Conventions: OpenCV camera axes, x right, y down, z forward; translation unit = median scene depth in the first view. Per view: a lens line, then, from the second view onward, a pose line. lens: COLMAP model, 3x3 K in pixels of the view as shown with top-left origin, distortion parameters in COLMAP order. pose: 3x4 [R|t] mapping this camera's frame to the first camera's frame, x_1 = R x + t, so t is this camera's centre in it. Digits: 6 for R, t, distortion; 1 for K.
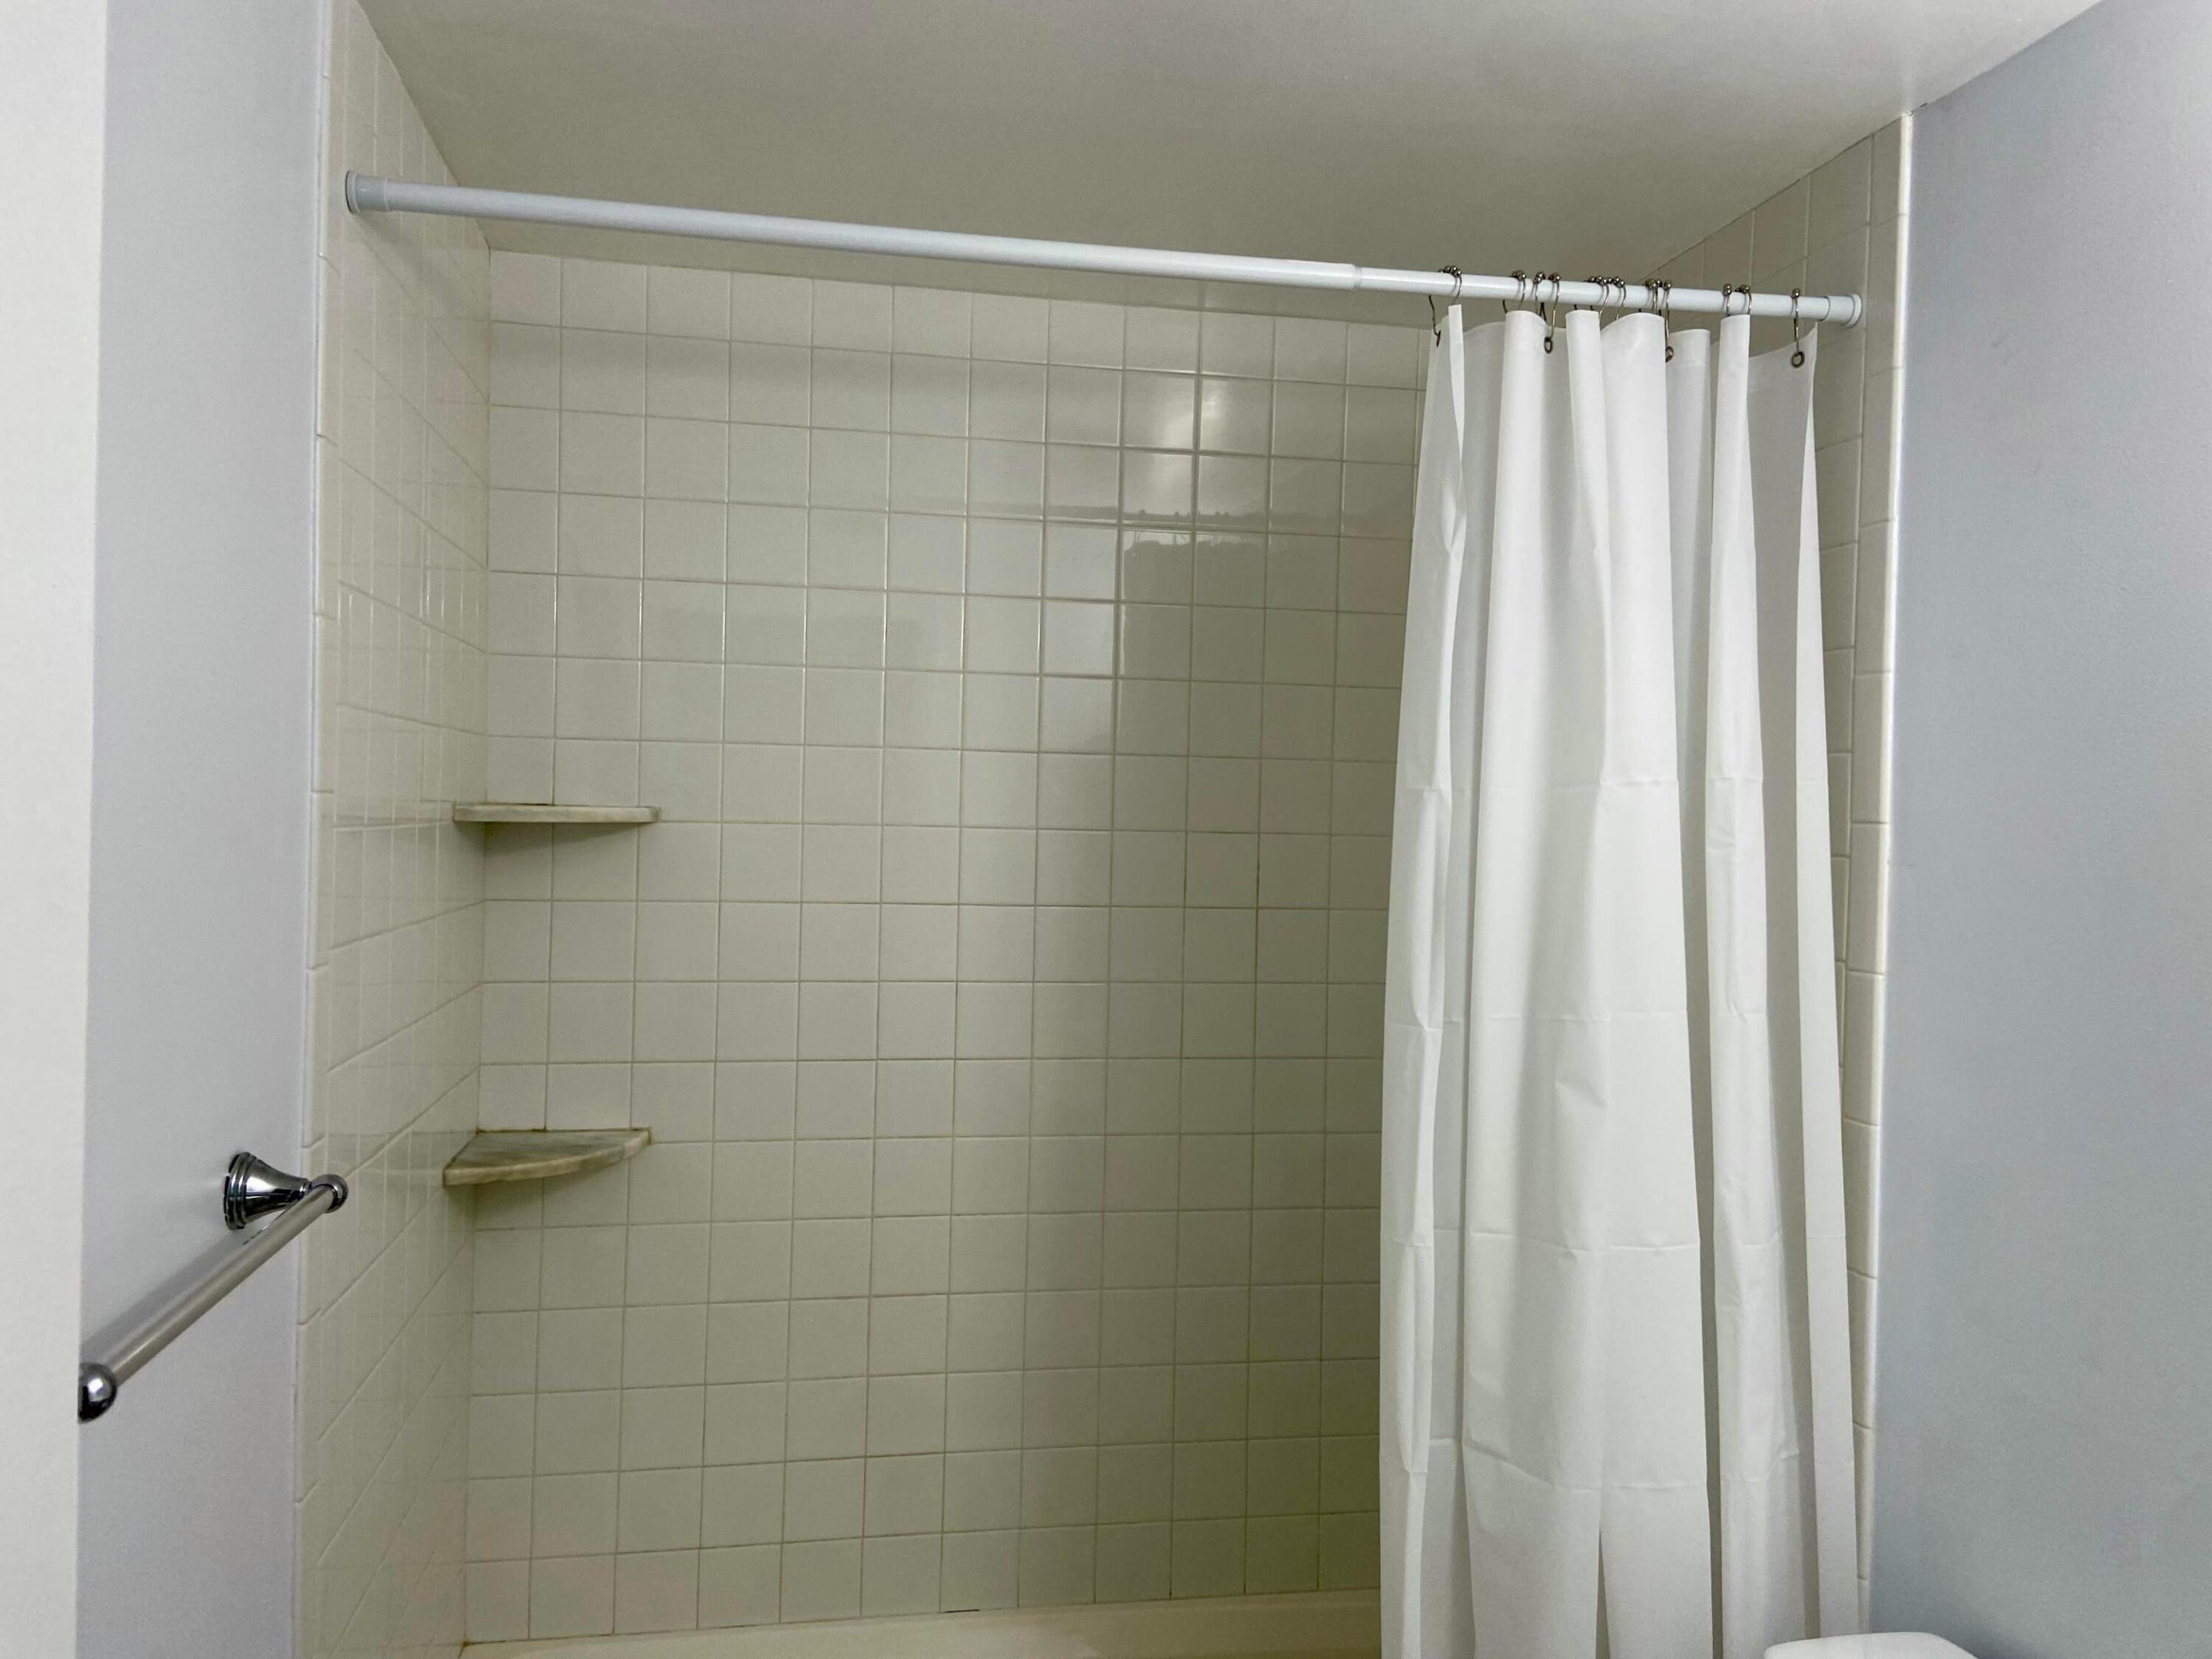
lens RADIAL K [[1663.6, 0, 1096.4], [0, 1663.6, 810.6], [0, 0, 1]] dist [0.110920, -0.138680]
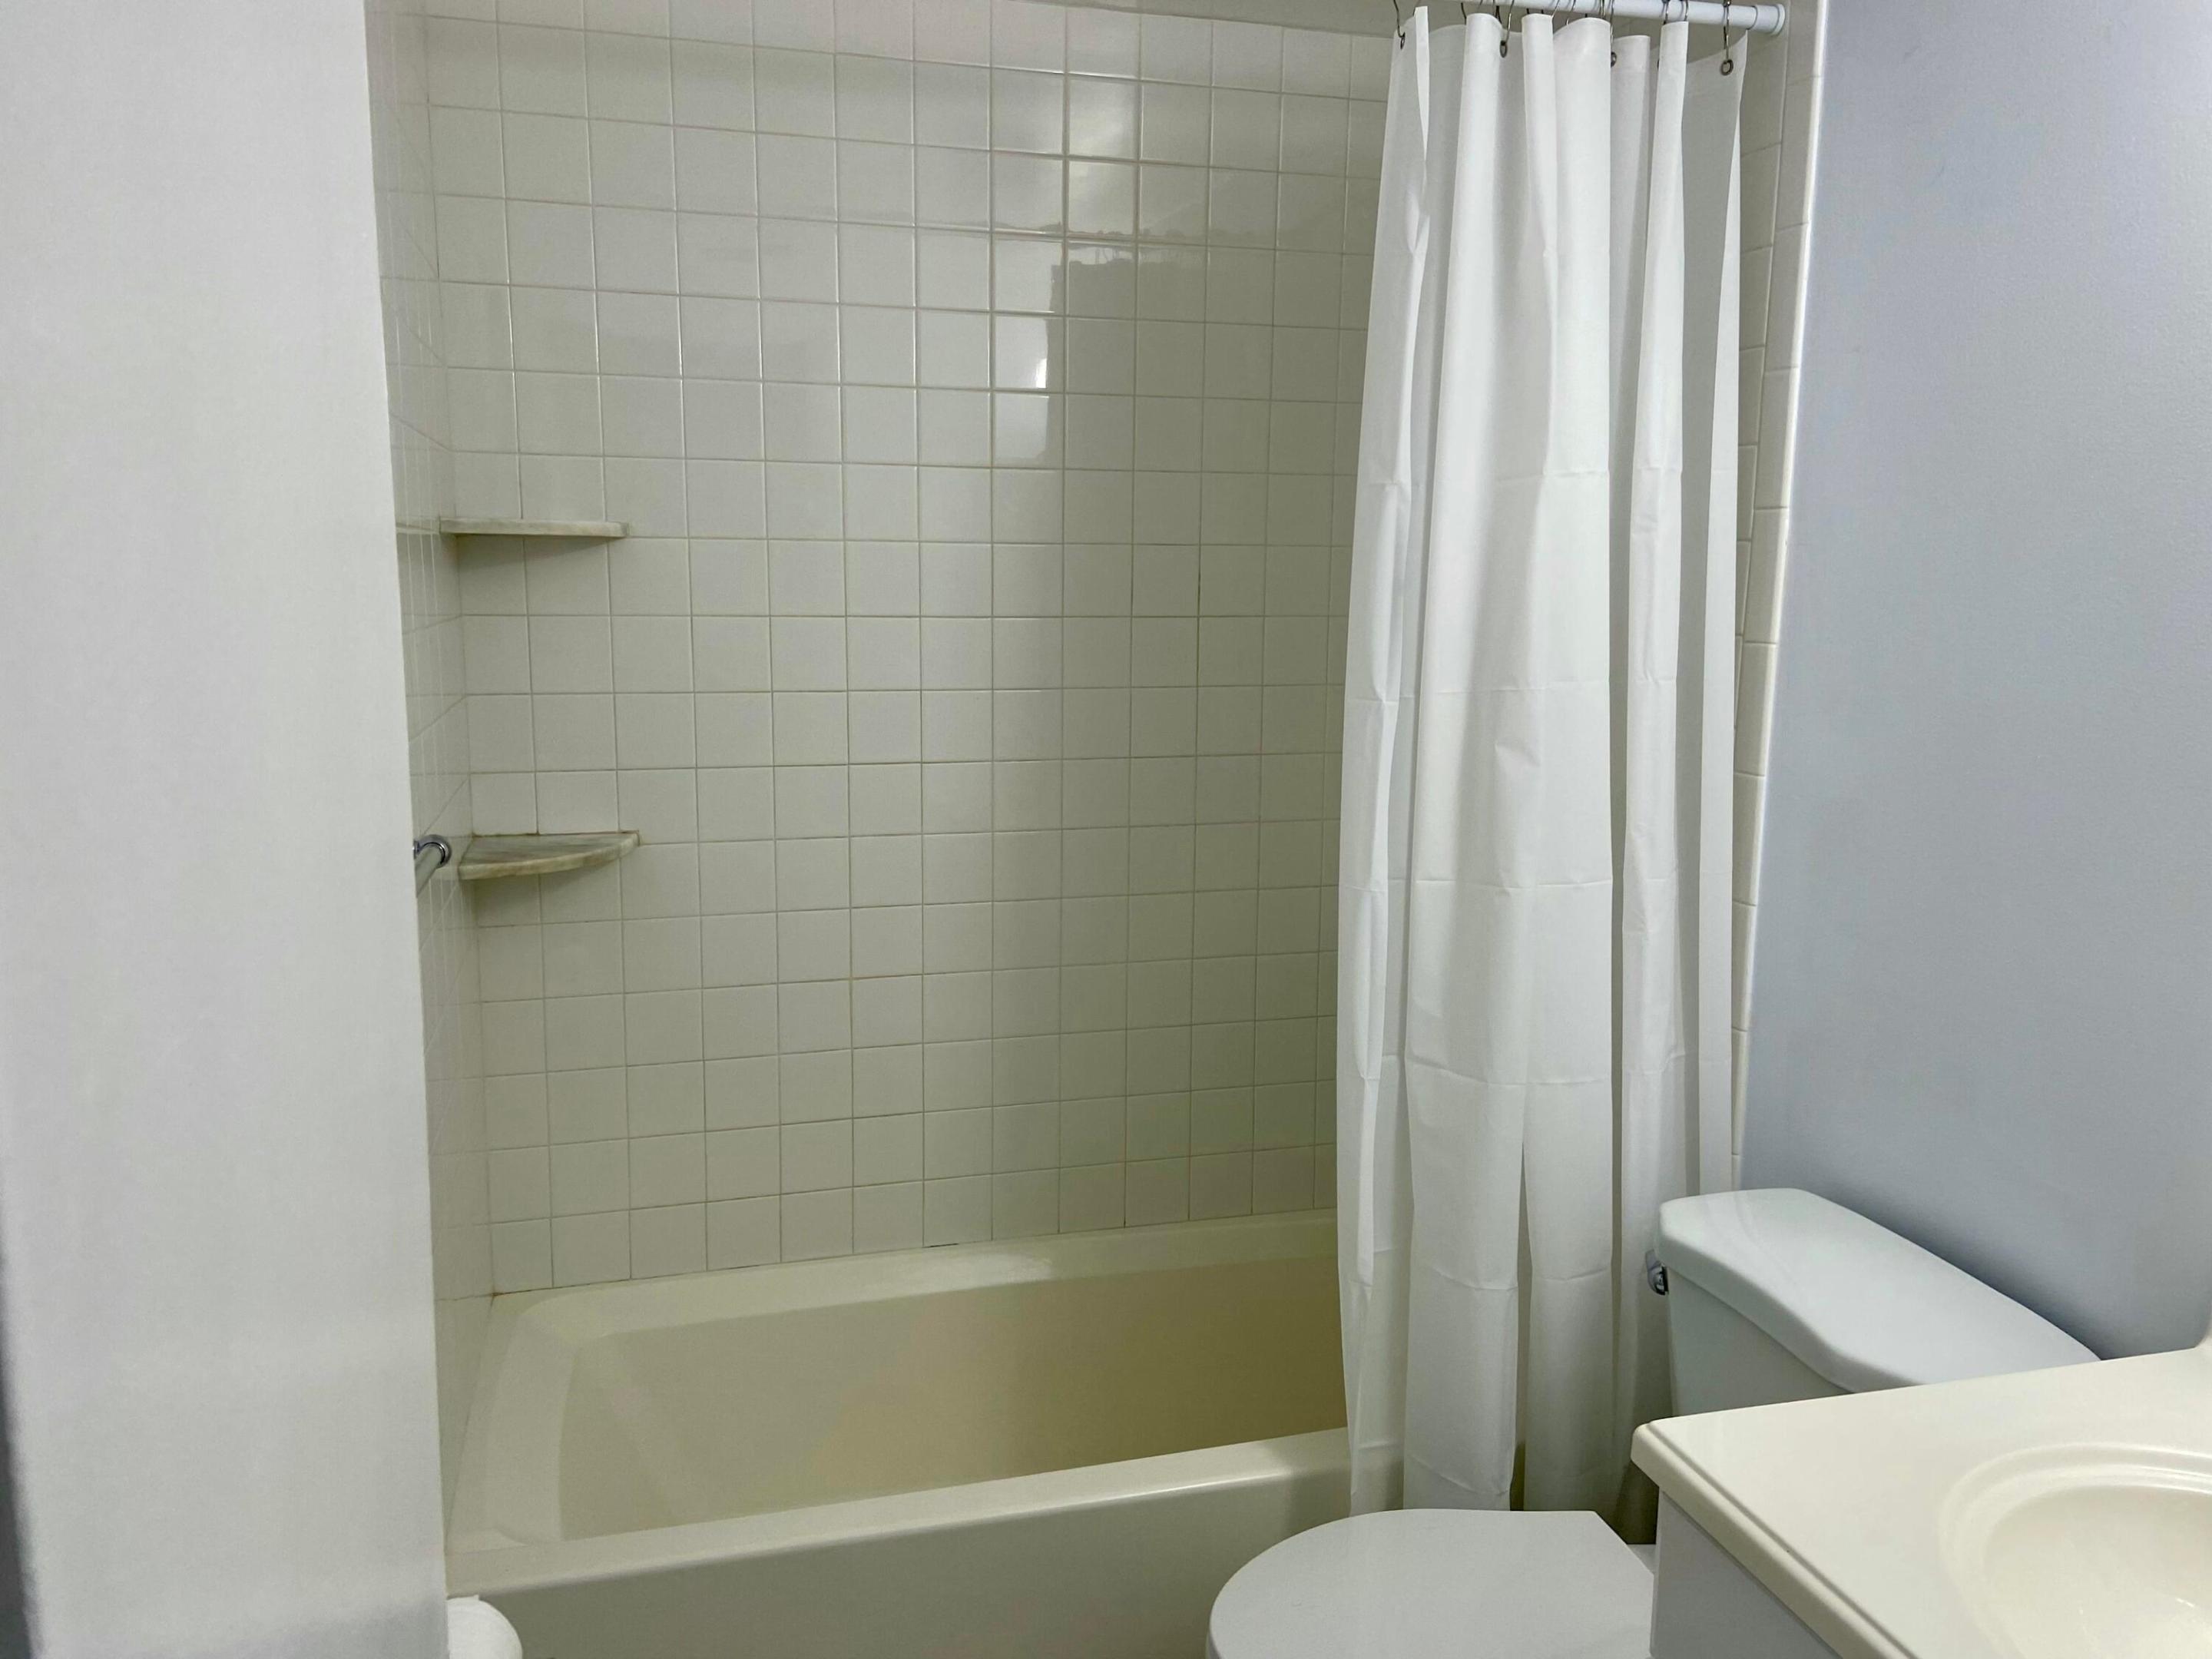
lens RADIAL K [[1663.6, 0, 1099.6], [0, 1663.6, 819.6], [0, 0, 1]] dist [0.110920, -0.138680]
pose [[0.995931, -0.029066, 0.085304, -0.086318], [0.015852, 0.988304, 0.151672, 0.034059], [-0.088715, -0.149703, 0.984743, -0.090577]]
